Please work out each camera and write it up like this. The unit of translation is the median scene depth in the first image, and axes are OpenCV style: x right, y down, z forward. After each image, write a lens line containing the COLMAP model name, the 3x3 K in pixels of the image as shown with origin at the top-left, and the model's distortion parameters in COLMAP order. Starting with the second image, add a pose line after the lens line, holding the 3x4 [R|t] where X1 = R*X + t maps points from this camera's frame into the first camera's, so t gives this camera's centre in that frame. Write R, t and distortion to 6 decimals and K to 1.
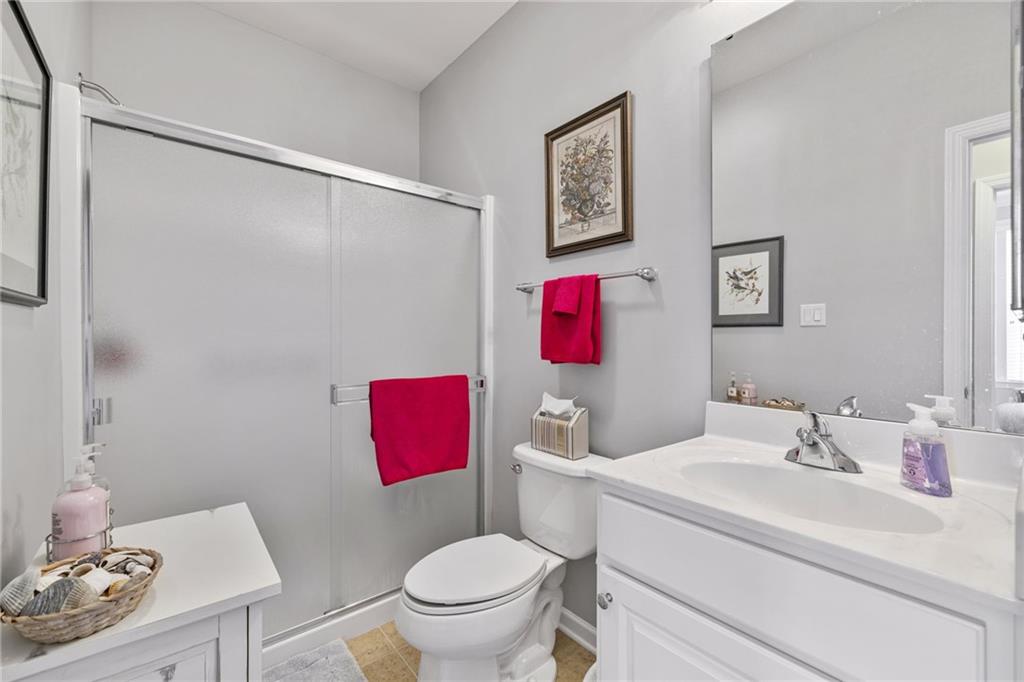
lens RADIAL K [[432.8, 0, 512.2], [0, 432.8, 340.3], [0, 0, 1]] dist [0.000589, 0.000380]
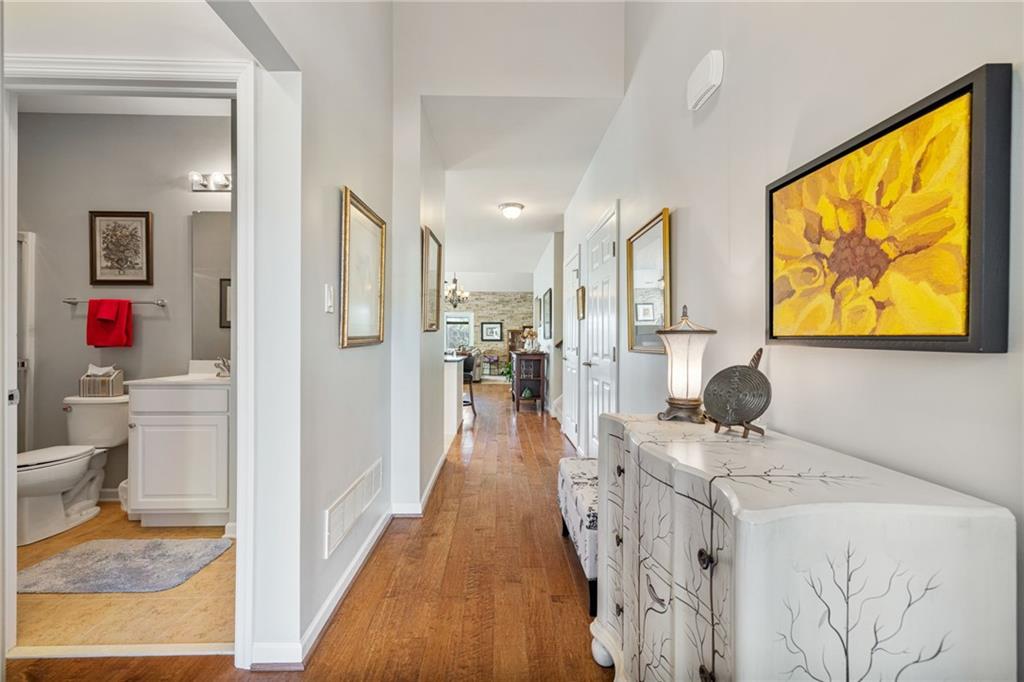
lens RADIAL K [[432.8, 0, 512.2], [0, 432.8, 340.3], [0, 0, 1]] dist [0.000589, 0.000380]
pose [[0.611288, 0.003144, 0.791402, -0.276057], [-0.002249, 0.999995, -0.002235, 0.025565], [-0.791405, -0.000414, 0.611292, -1.463065]]
